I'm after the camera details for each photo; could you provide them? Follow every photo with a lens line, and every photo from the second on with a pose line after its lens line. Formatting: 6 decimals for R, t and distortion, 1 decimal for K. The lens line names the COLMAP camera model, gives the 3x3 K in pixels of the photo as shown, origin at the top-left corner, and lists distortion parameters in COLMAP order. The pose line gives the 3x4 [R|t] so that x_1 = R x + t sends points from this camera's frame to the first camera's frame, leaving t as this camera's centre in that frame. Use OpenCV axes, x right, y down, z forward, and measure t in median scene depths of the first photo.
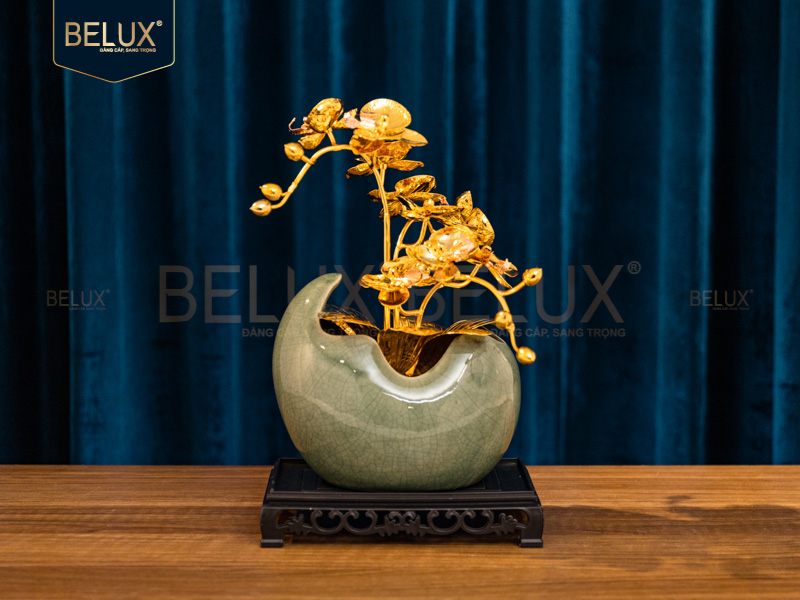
lens RADIAL K [[1591.9, 0, 400.0], [0, 1591.9, 300.0], [0, 0, 1]] dist [-0.000032, 0.039272]
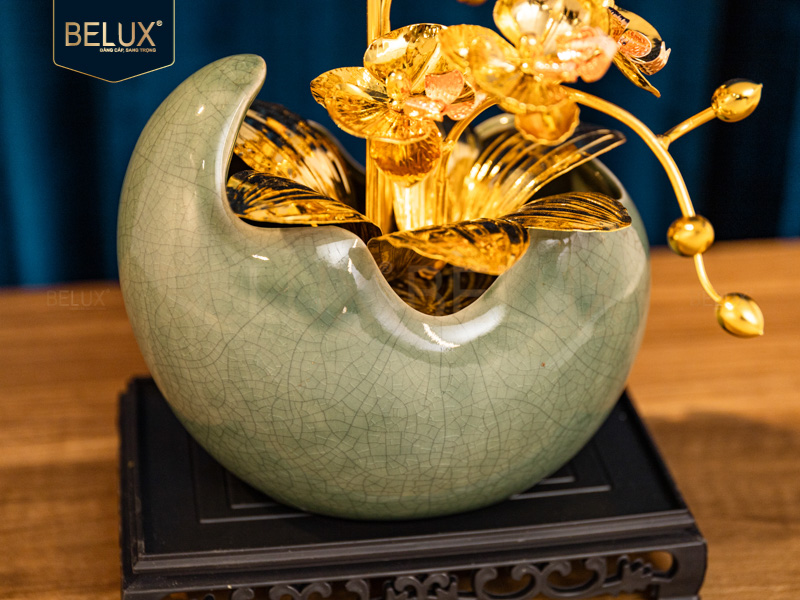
lens RADIAL K [[1591.9, 0, 400.0], [0, 1591.9, 300.0], [0, 0, 1]] dist [-0.000032, 0.039272]
pose [[0.989978, -0.058560, 0.128506, -0.061976], [0.006143, 0.926969, 0.375087, -0.122999], [-0.141086, -0.370539, 0.918039, 0.595987]]
